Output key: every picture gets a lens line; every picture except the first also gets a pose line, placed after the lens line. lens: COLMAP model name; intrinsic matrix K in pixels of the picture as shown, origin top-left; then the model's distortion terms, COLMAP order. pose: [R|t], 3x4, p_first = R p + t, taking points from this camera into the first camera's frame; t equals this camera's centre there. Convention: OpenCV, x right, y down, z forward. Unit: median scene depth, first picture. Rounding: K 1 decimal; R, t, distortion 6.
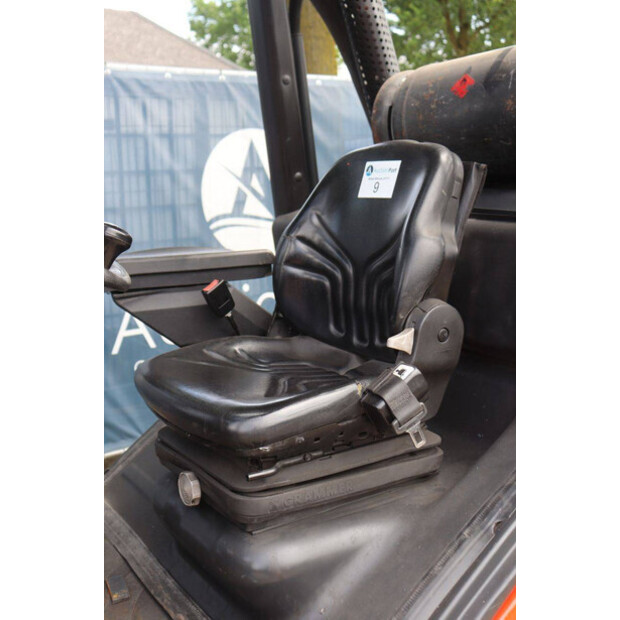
lens RADIAL K [[781.3, 0, 311.8], [0, 781.3, 306.5], [0, 0, 1]] dist [0.008992, 0.000000]
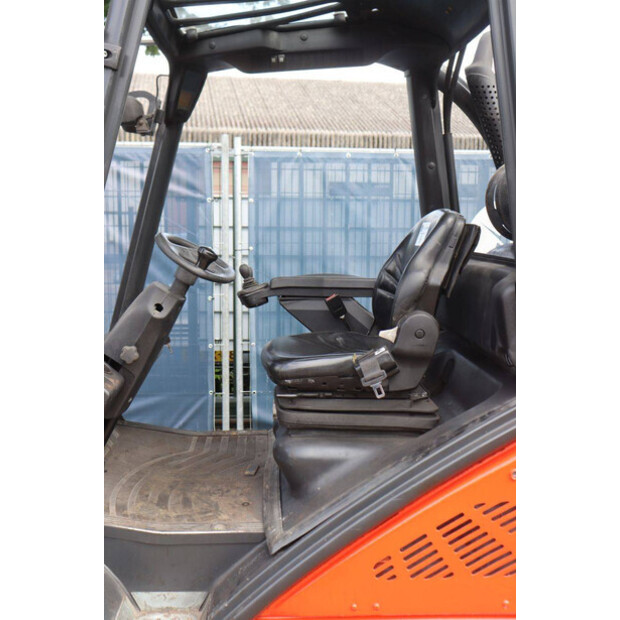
lens RADIAL K [[721.1, 0, 307.6], [0, 721.1, 306.5], [0, 0, 1]] dist [-0.011639, 0.000000]
pose [[0.854933, 0.087418, -0.511319, 0.576474], [-0.120463, 0.992209, -0.031782, 0.044304], [0.504557, 0.088767, 0.858803, -0.279424]]
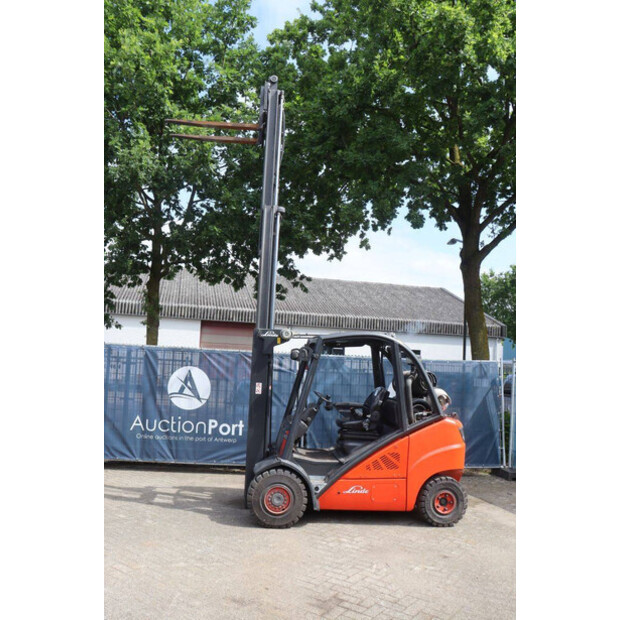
lens RADIAL K [[546.3, 0, 298.9], [0, 546.3, 307.4], [0, 0, 1]] dist [-0.100804, 0.061937]
pose [[0.876126, 0.011750, -0.481939, 1.512697], [-0.151952, 0.955474, -0.252942, 0.349792], [0.457509, 0.294841, 0.838901, -2.900384]]
